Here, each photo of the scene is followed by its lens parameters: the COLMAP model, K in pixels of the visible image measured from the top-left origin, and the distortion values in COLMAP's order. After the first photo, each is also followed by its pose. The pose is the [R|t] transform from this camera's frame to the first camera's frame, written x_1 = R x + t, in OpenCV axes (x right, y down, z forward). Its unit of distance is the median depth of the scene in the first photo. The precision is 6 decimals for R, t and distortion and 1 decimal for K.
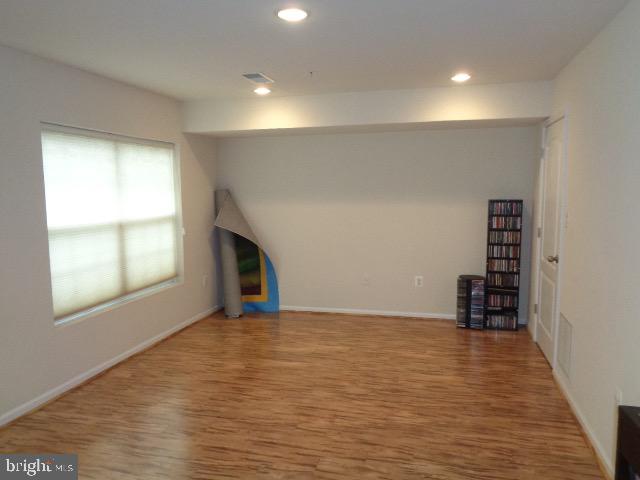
lens RADIAL K [[481.1, 0, 320.0], [0, 481.1, 240.0], [0, 0, 1]] dist [0.000586, -0.000296]
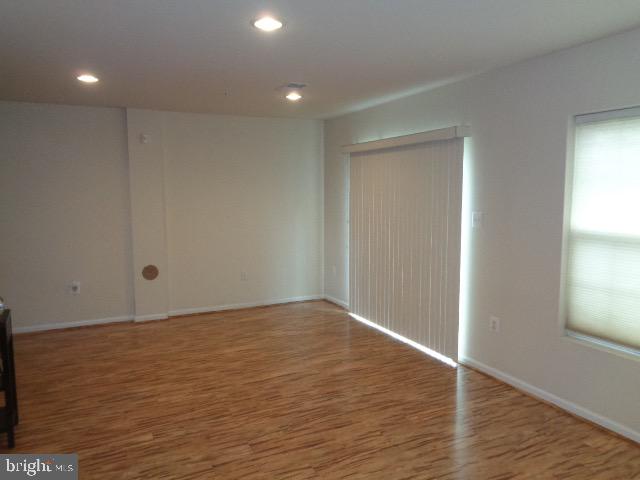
lens RADIAL K [[481.1, 0, 320.0], [0, 481.1, 240.0], [0, 0, 1]] dist [0.000586, -0.000296]
pose [[-0.759418, 0.079435, -0.645735, 0.327496], [-0.064194, 0.978527, 0.195869, -0.125902], [0.647428, 0.190199, -0.738012, 1.108414]]
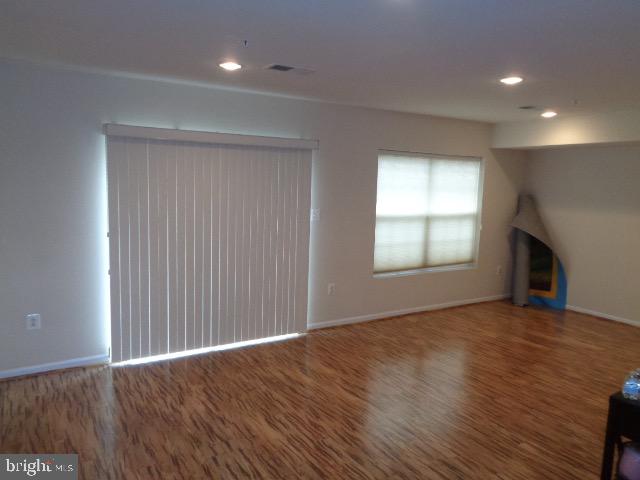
lens RADIAL K [[481.1, 0, 320.0], [0, 481.1, 240.0], [0, 0, 1]] dist [0.000586, -0.000296]
pose [[0.721989, 0.115790, -0.682147, 0.323350], [-0.110409, 0.992545, 0.051621, -0.003872], [0.683038, 0.038046, 0.729391, -0.237251]]
